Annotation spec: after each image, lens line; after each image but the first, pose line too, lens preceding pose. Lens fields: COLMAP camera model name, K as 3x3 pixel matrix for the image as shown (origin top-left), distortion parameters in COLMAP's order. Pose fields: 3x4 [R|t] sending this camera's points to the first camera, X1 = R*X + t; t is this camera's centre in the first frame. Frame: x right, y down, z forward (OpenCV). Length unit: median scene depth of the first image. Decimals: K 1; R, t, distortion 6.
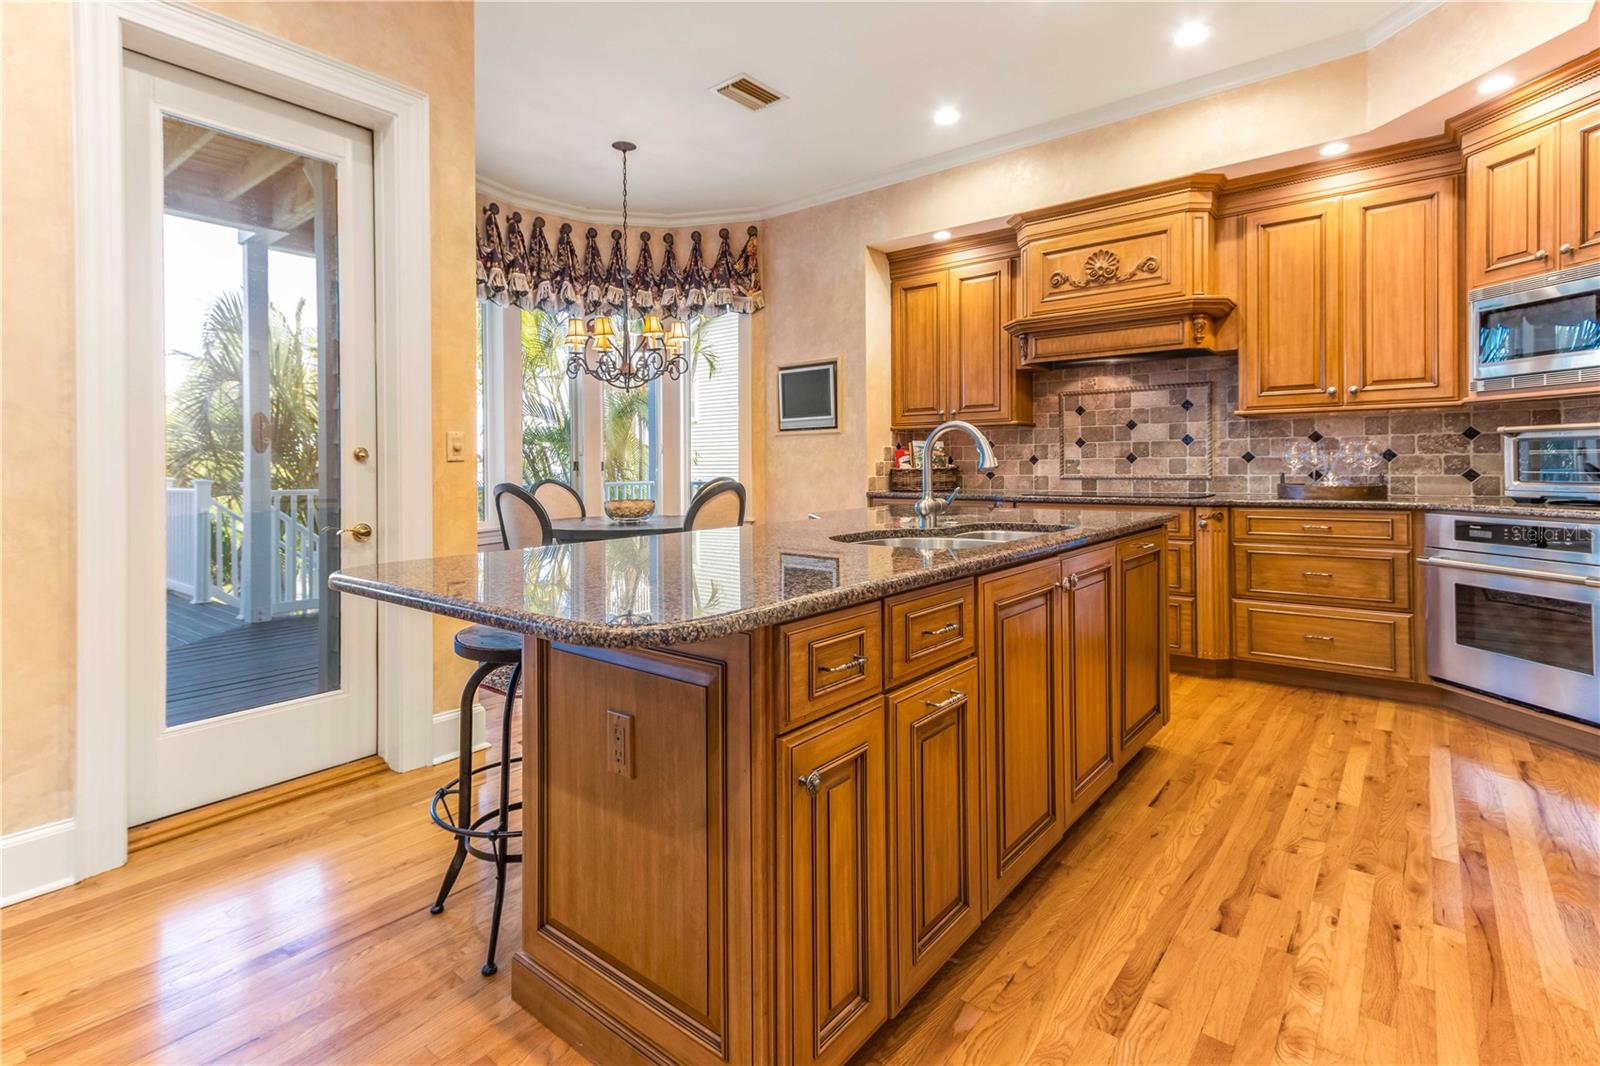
lens RADIAL K [[763.6, 0, 762.6], [0, 763.6, 466.2], [0, 0, 1]] dist [0.027824, -0.002985]
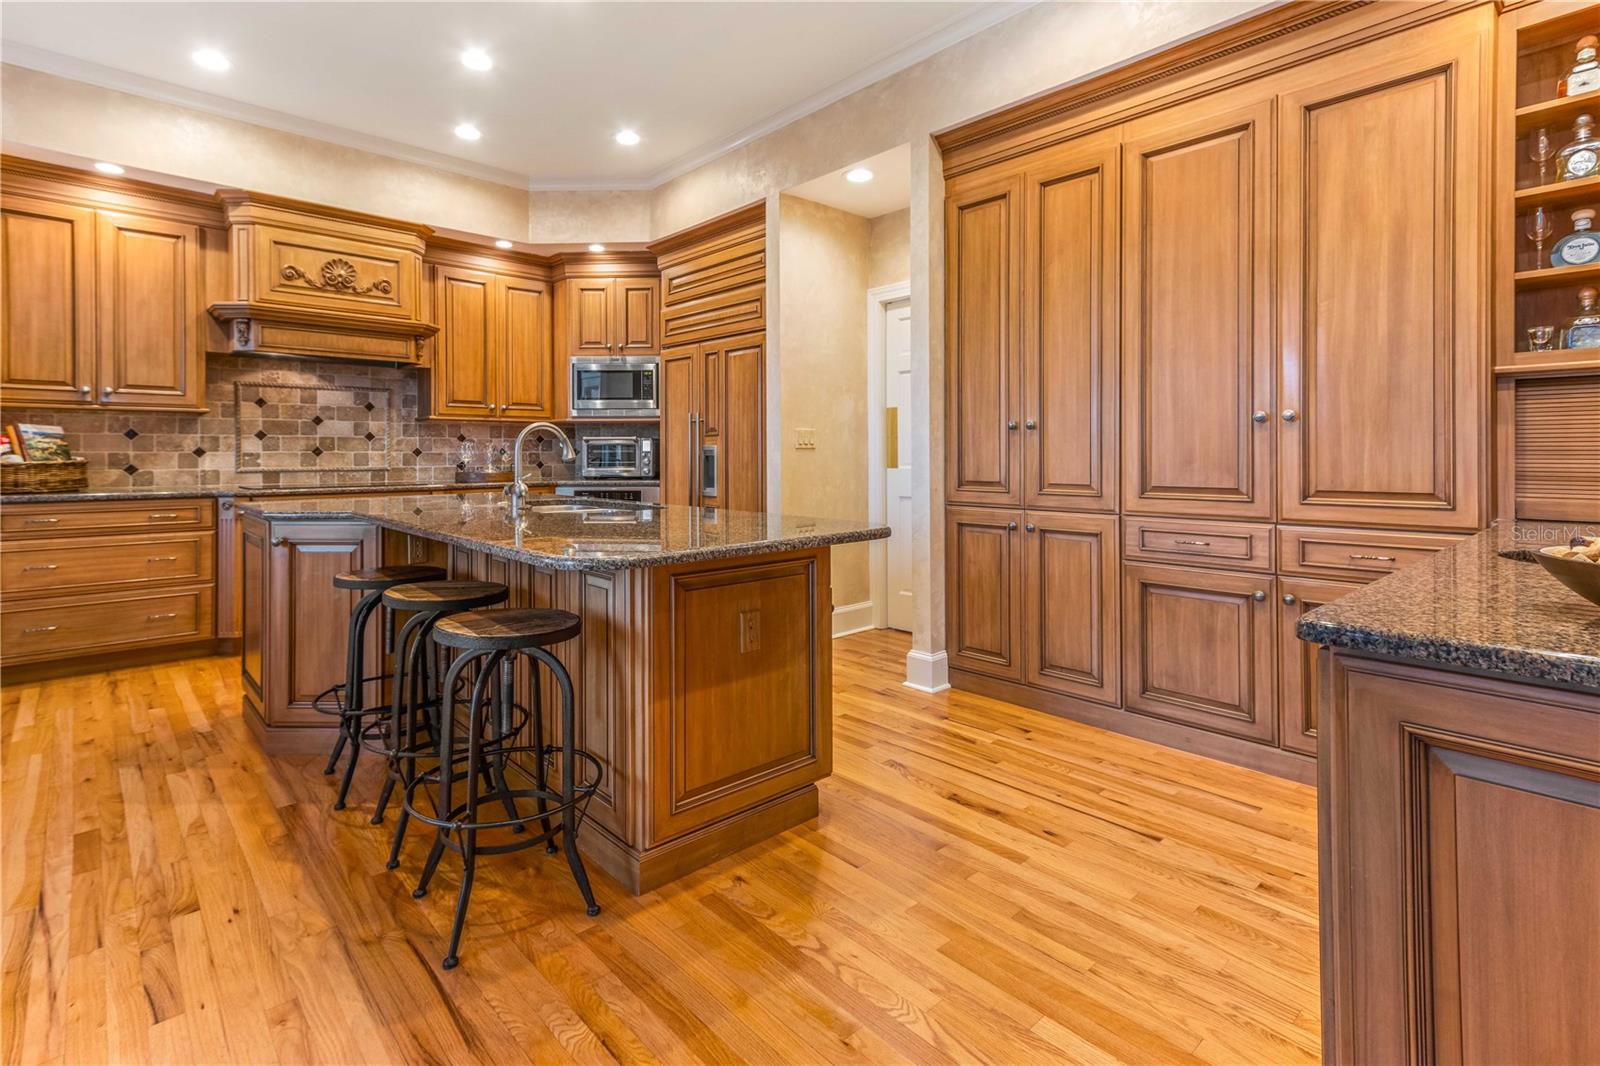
lens RADIAL K [[763.6, 0, 788.8], [0, 763.6, 463.2], [0, 0, 1]] dist [0.027824, -0.002985]
pose [[0.147083, -0.002820, 0.989120, -0.527025], [0.001957, 0.999995, 0.002560, 0.004242], [-0.989122, 0.001559, 0.147088, 0.212280]]
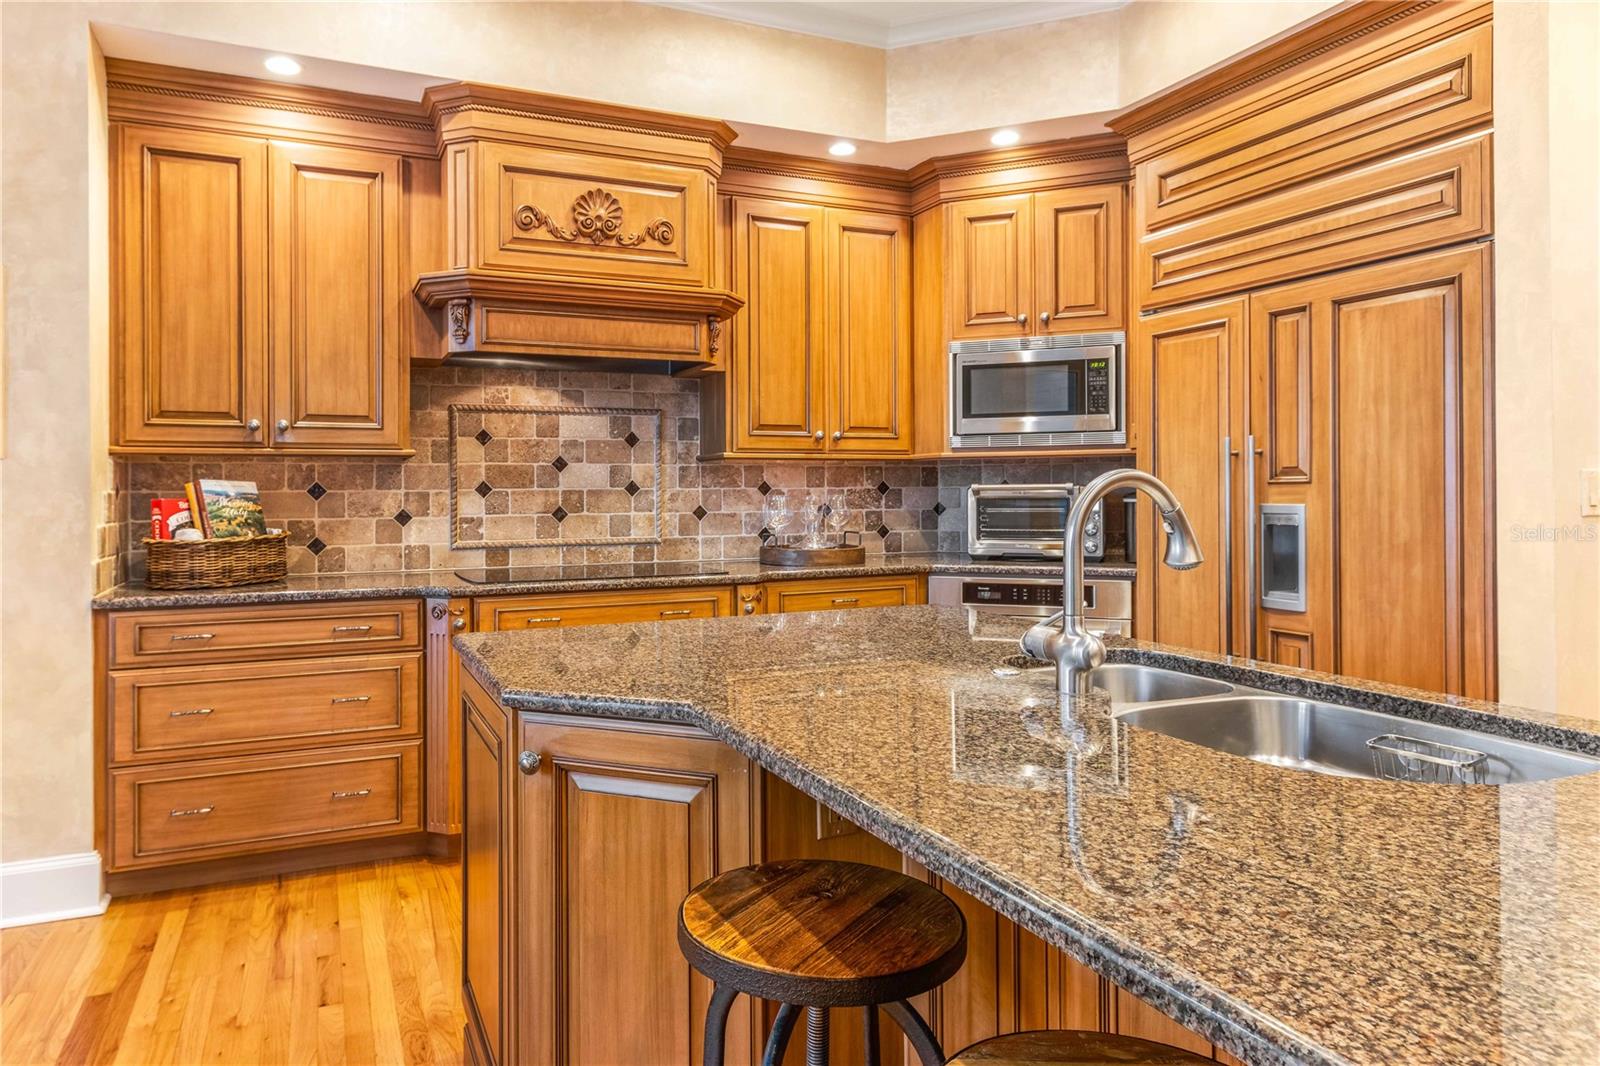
lens RADIAL K [[1001.3, 0, 756.6], [0, 1001.3, 503.6], [0, 0, 1]] dist [0.001844, 0.002691]
pose [[0.454717, -0.003509, 0.890629, -0.230713], [0.004849, 0.999987, 0.001464, -0.022012], [-0.890623, 0.003653, 0.454728, 0.497552]]
